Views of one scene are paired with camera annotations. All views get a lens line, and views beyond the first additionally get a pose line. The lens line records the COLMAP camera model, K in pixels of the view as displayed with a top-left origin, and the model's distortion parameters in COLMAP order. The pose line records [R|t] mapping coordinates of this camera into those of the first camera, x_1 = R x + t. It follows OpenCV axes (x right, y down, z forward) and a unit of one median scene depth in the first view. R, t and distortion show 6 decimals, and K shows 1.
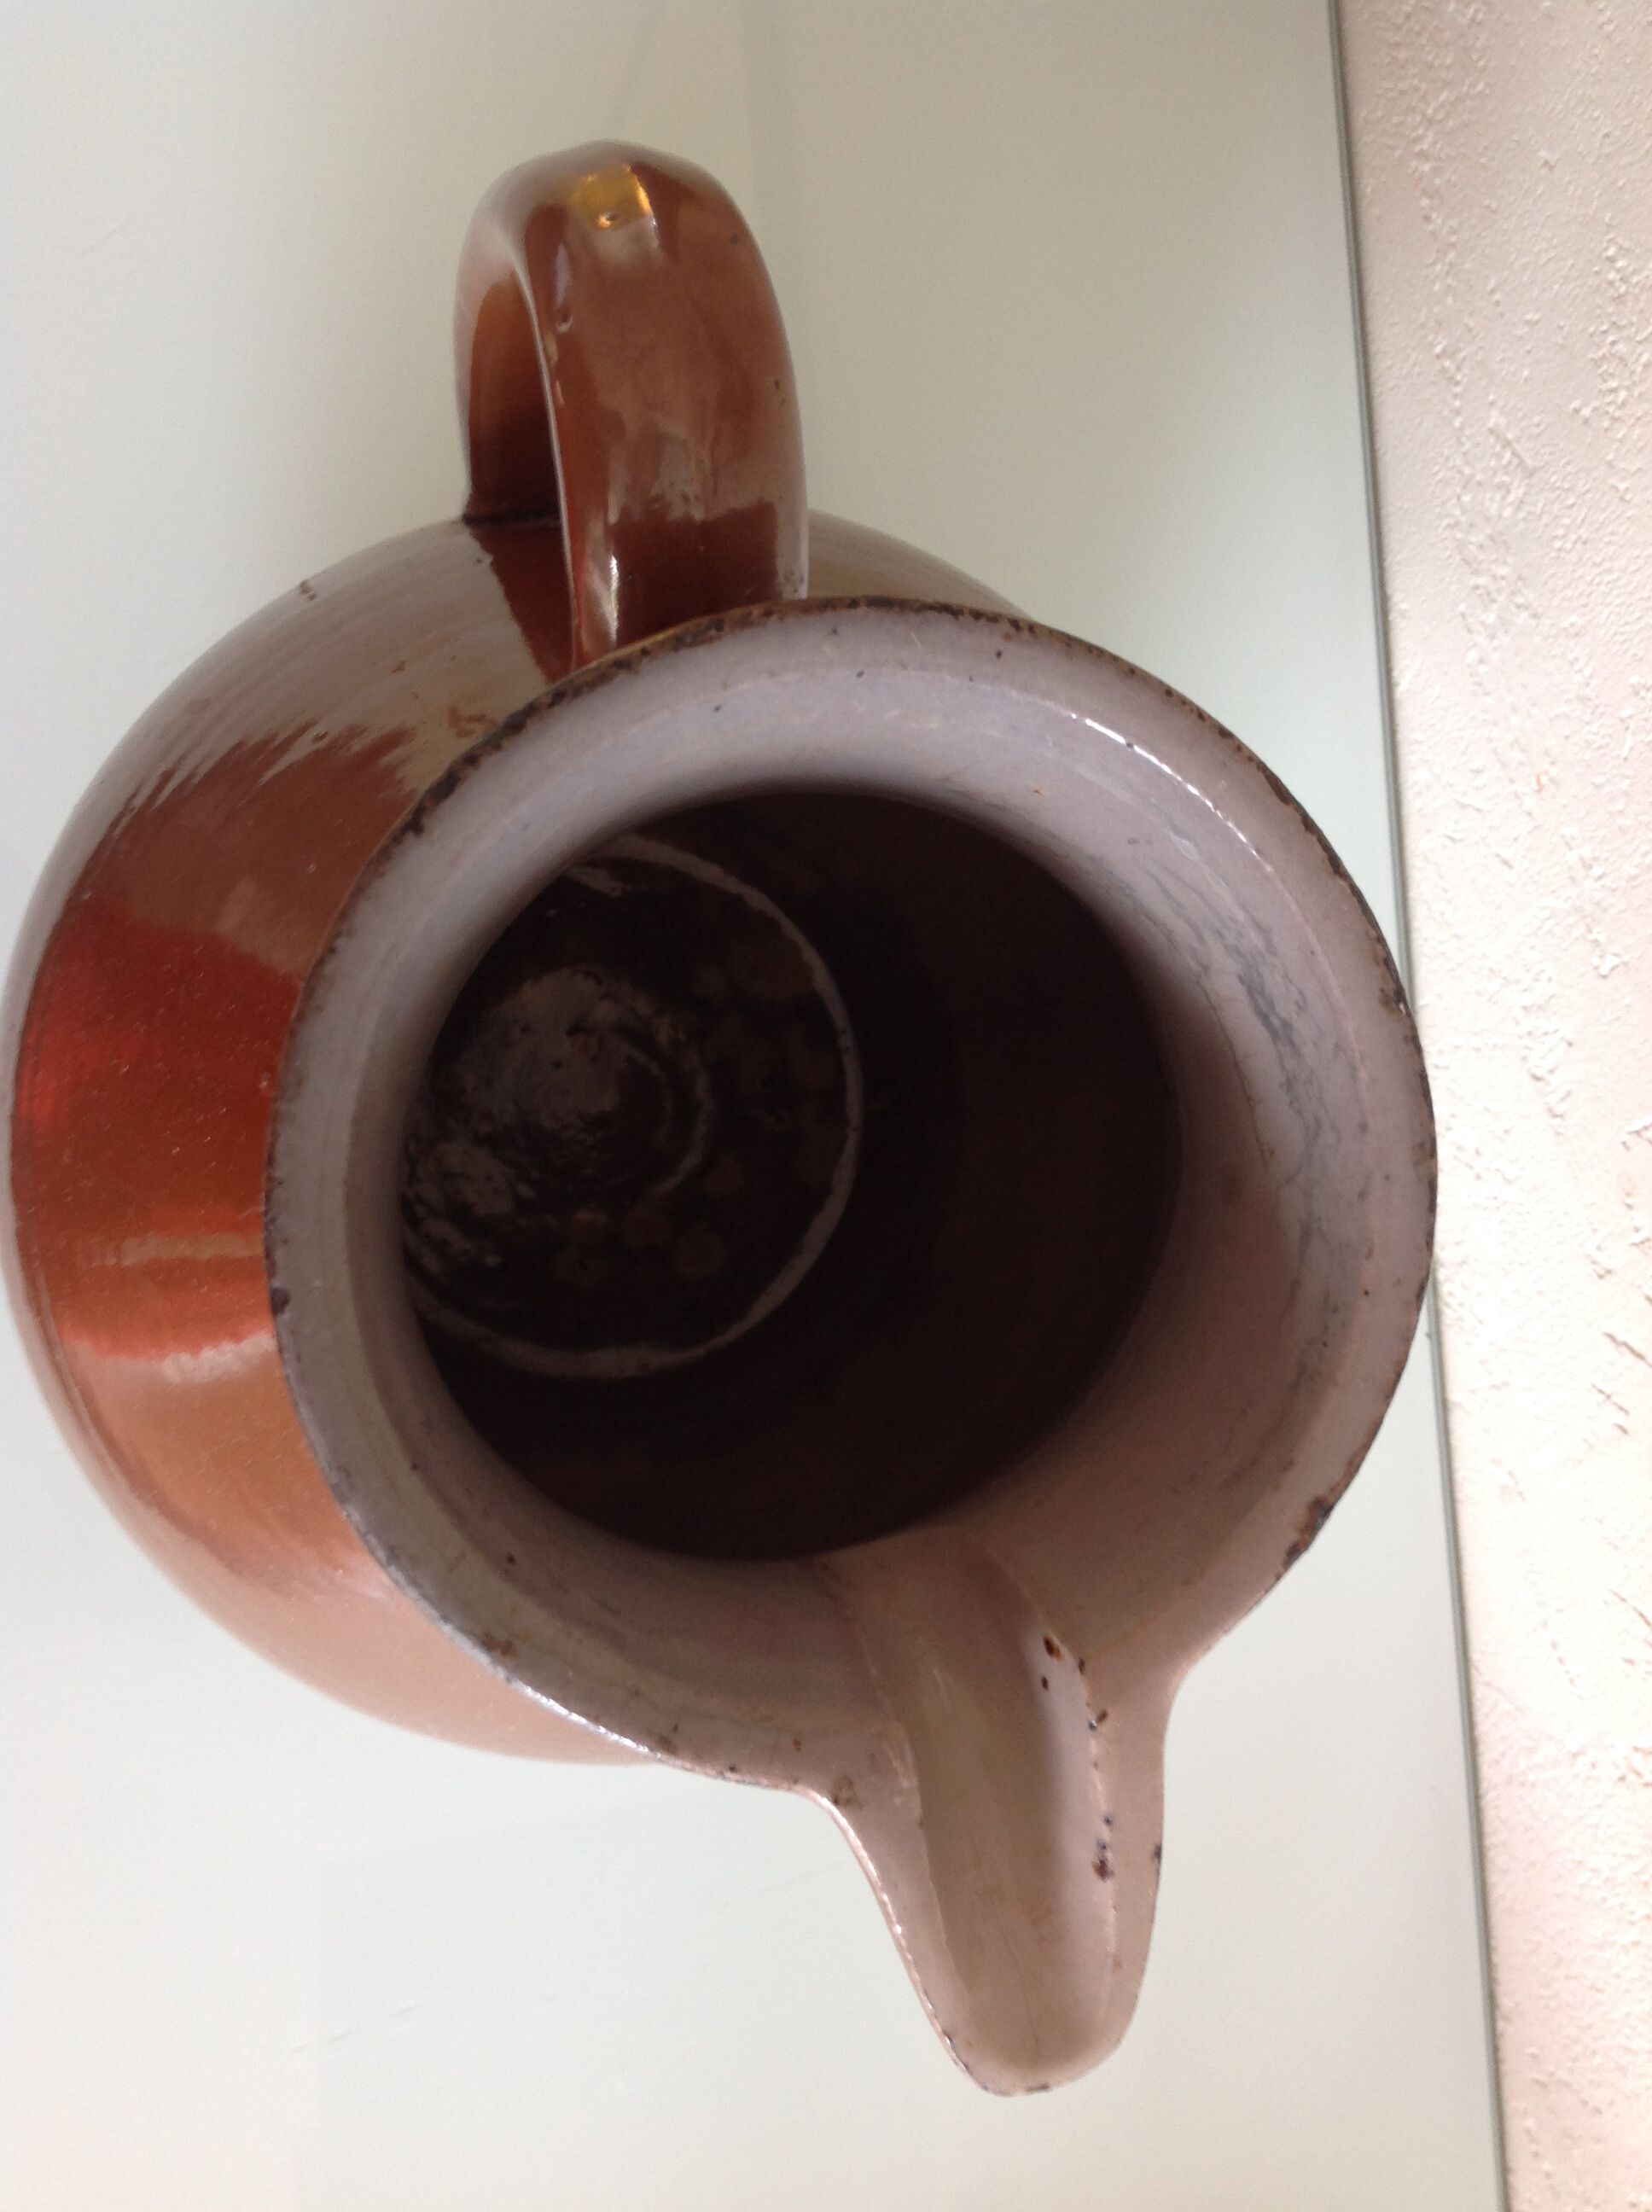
lens RADIAL K [[2147.1, 0, 826.0], [0, 2147.1, 1106.0], [0, 0, 1]] dist [0.099473, -0.263387]
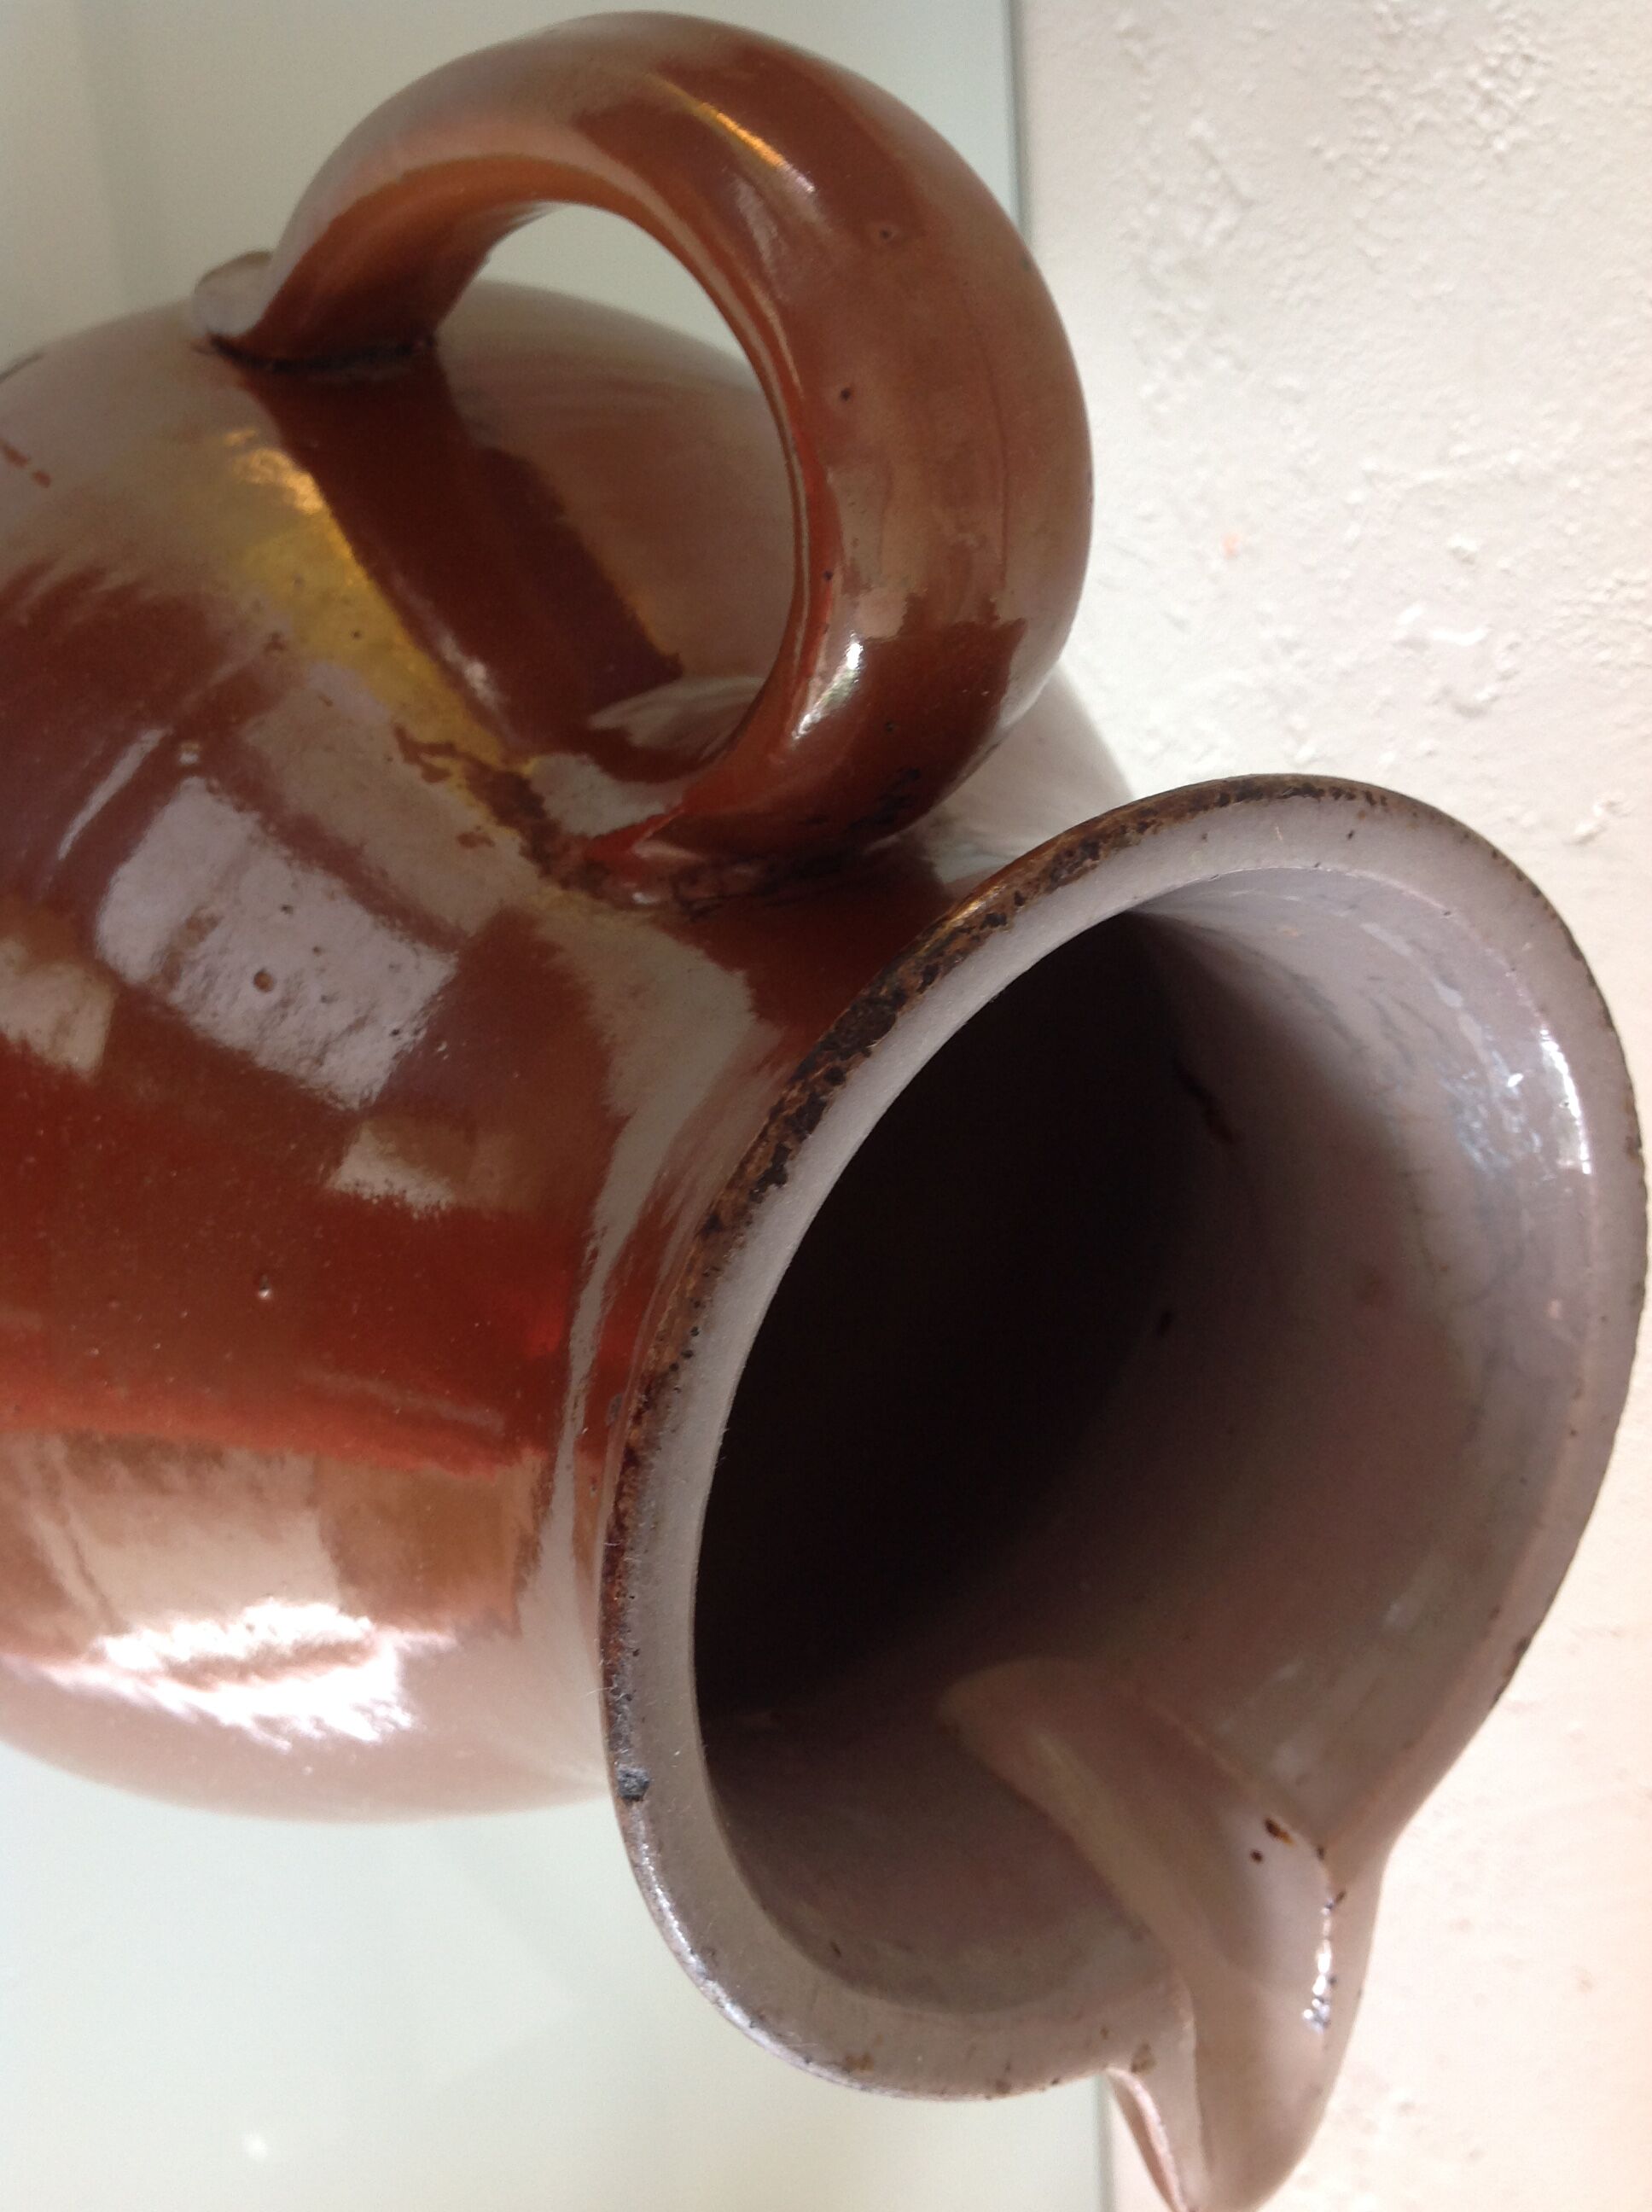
lens RADIAL K [[2147.1, 0, 826.0], [0, 2147.1, 1106.0], [0, 0, 1]] dist [0.099473, -0.263387]
pose [[0.928645, -0.102505, 0.356526, -0.219373], [0.007553, 0.966092, 0.258088, -0.172870], [-0.370892, -0.236980, 0.897931, 0.164314]]
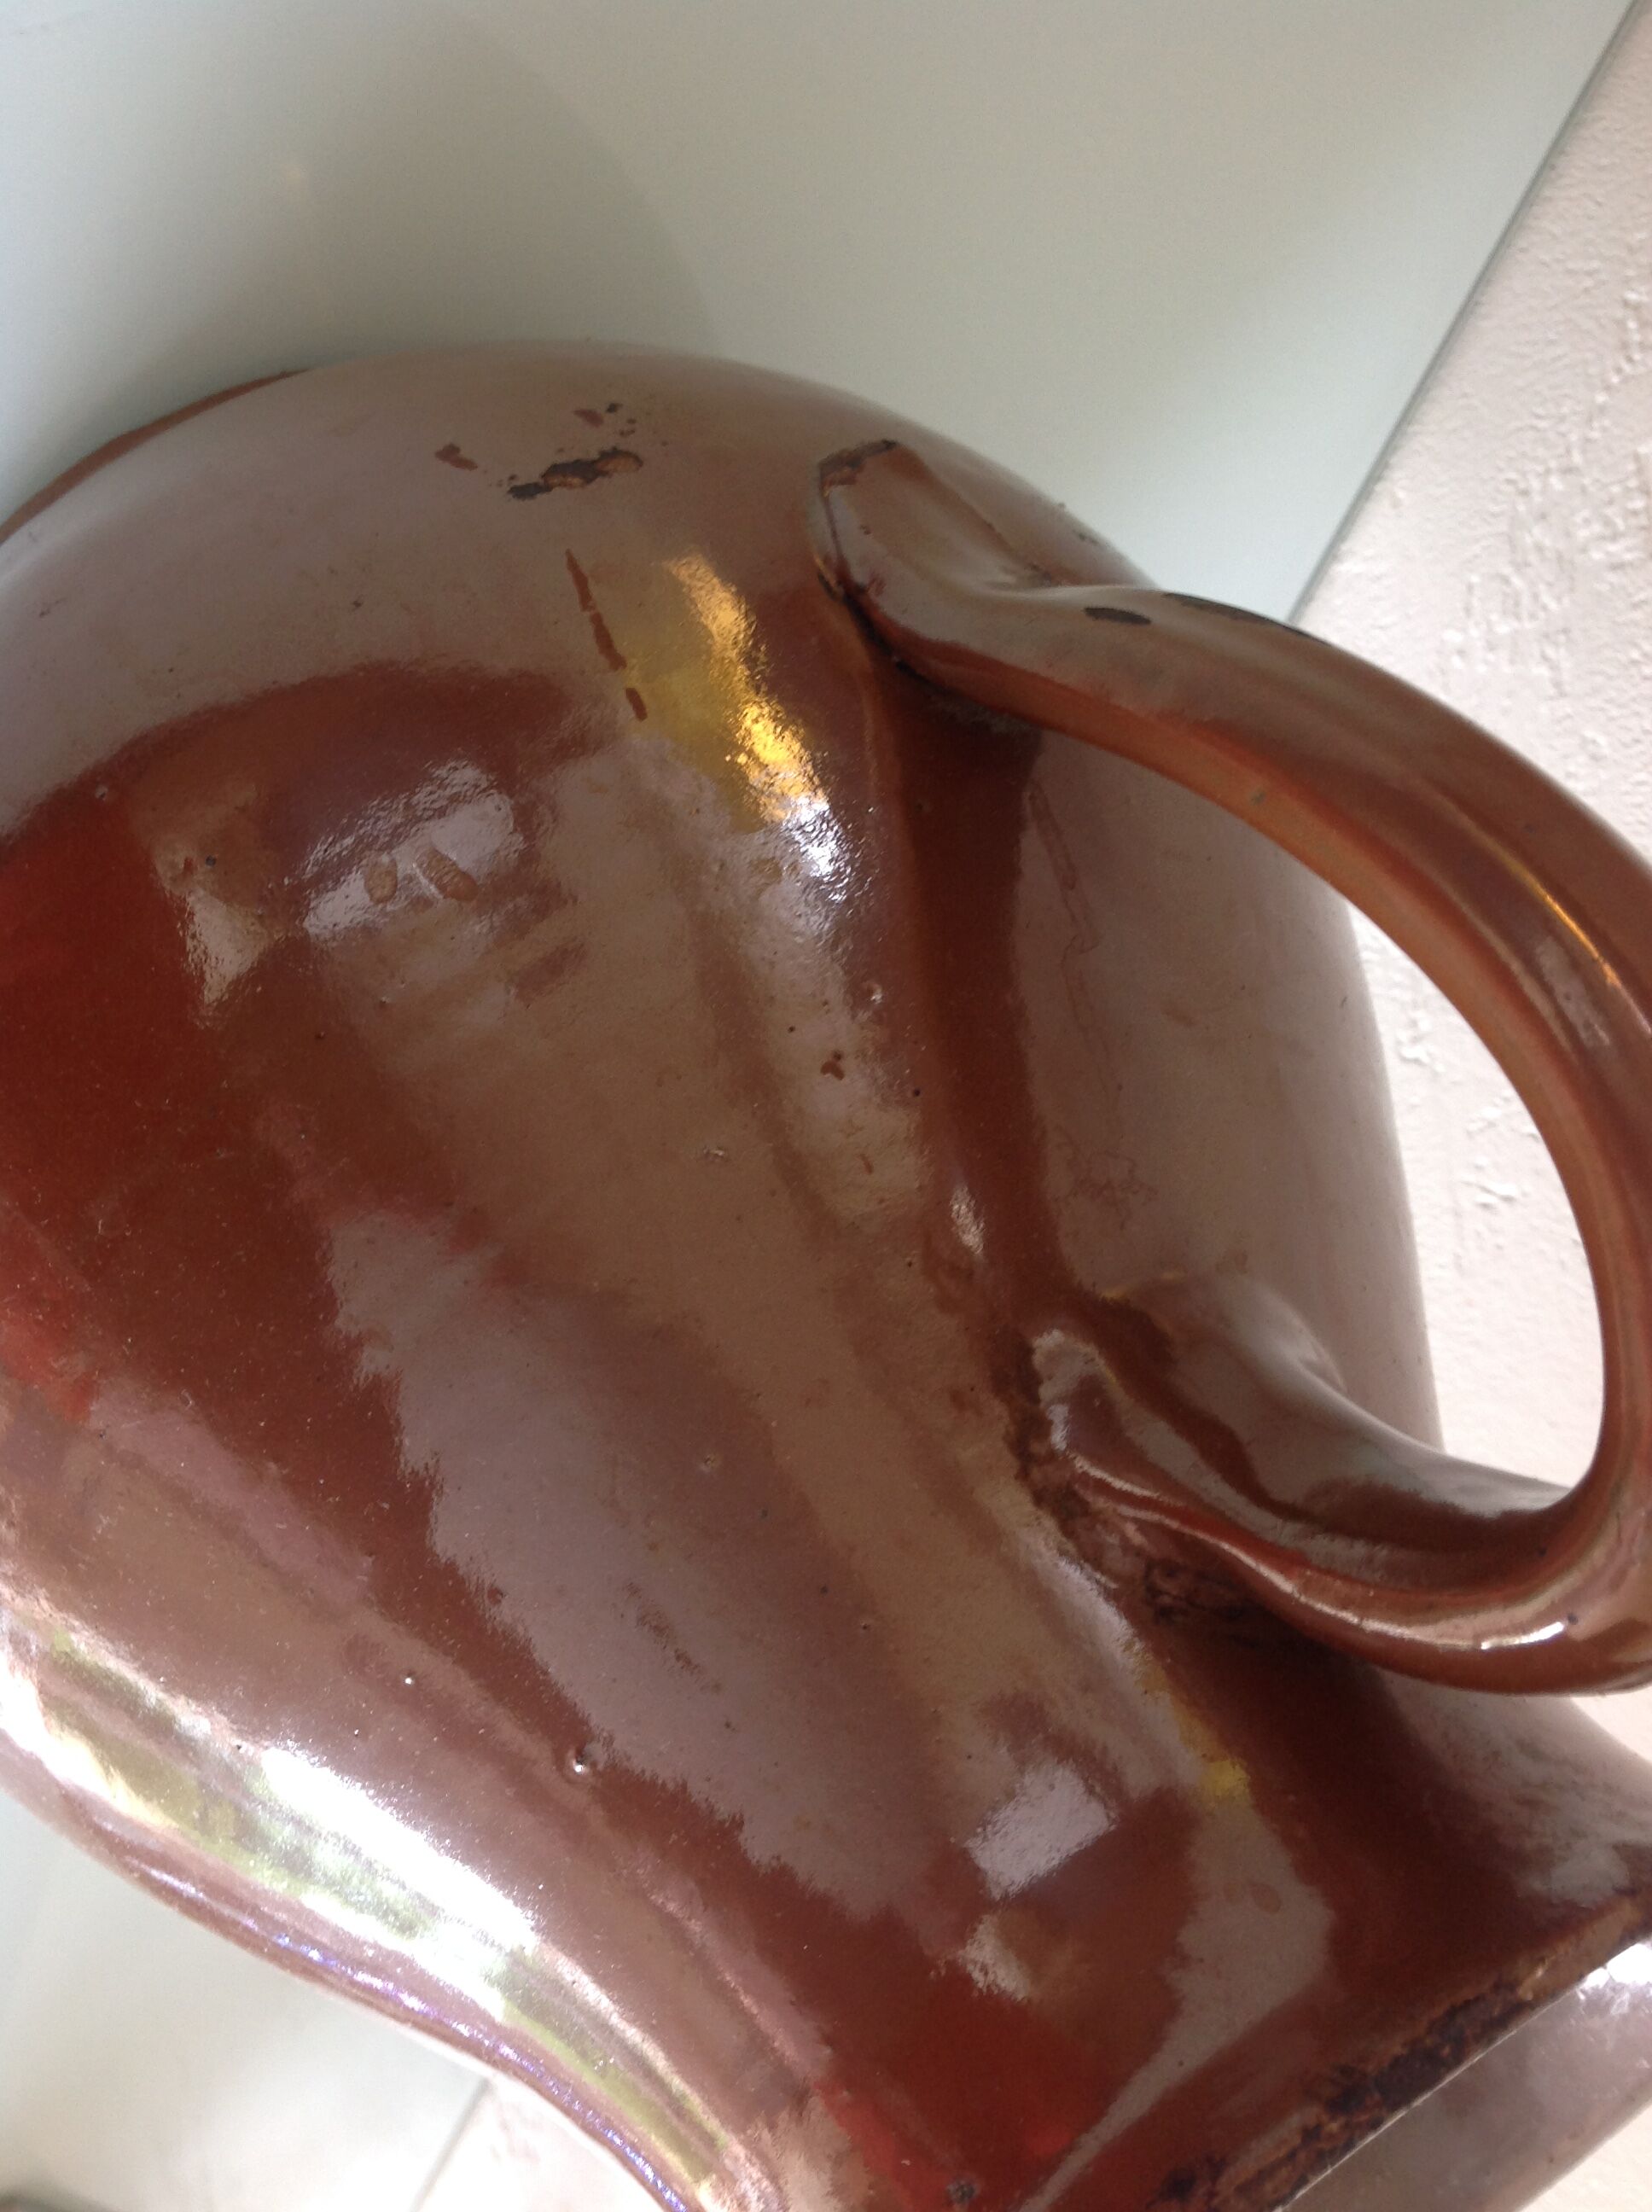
lens RADIAL K [[2147.1, 0, 826.0], [0, 2147.1, 1106.0], [0, 0, 1]] dist [0.099473, -0.263387]
pose [[0.823690, 0.204045, 0.529056, -0.402045], [-0.452799, 0.798314, 0.397074, -0.332113], [-0.341332, -0.566622, 0.749954, 0.346262]]
